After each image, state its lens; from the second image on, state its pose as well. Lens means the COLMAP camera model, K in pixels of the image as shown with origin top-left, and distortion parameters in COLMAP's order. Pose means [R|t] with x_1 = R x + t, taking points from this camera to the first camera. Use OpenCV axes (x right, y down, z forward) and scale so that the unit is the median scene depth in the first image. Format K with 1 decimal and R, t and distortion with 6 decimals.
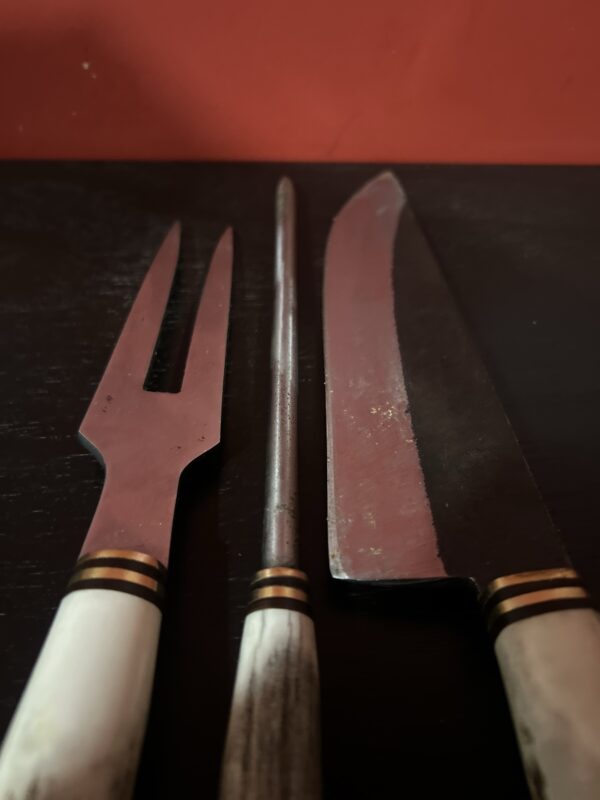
lens RADIAL K [[630.8, 0, 302.6], [0, 630.8, 401.2], [0, 0, 1]] dist [-0.003030, -0.017340]
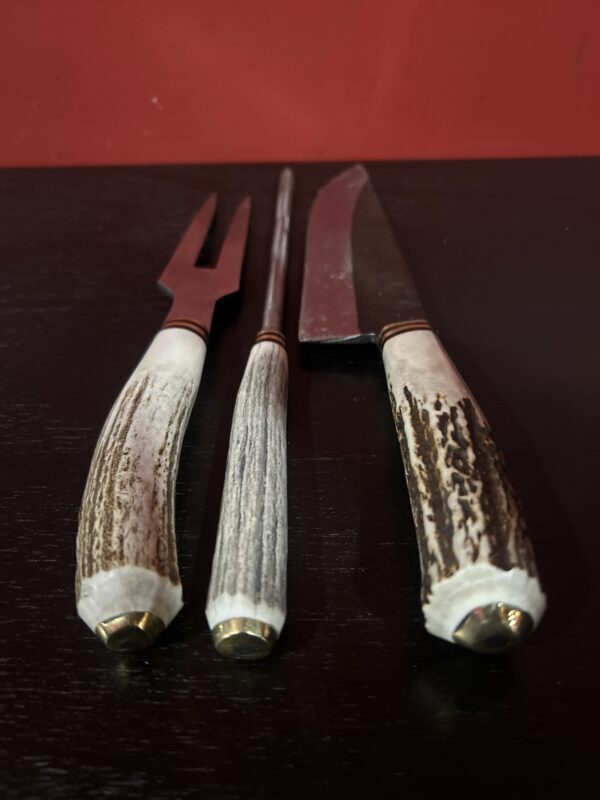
lens RADIAL K [[630.8, 0, 297.3], [0, 630.8, 394.7], [0, 0, 1]] dist [-0.003030, -0.017340]
pose [[0.998239, -0.013470, -0.057774, 0.115003], [0.007414, 0.994572, -0.103790, 0.499706], [0.058858, 0.103179, 0.992920, -0.624066]]
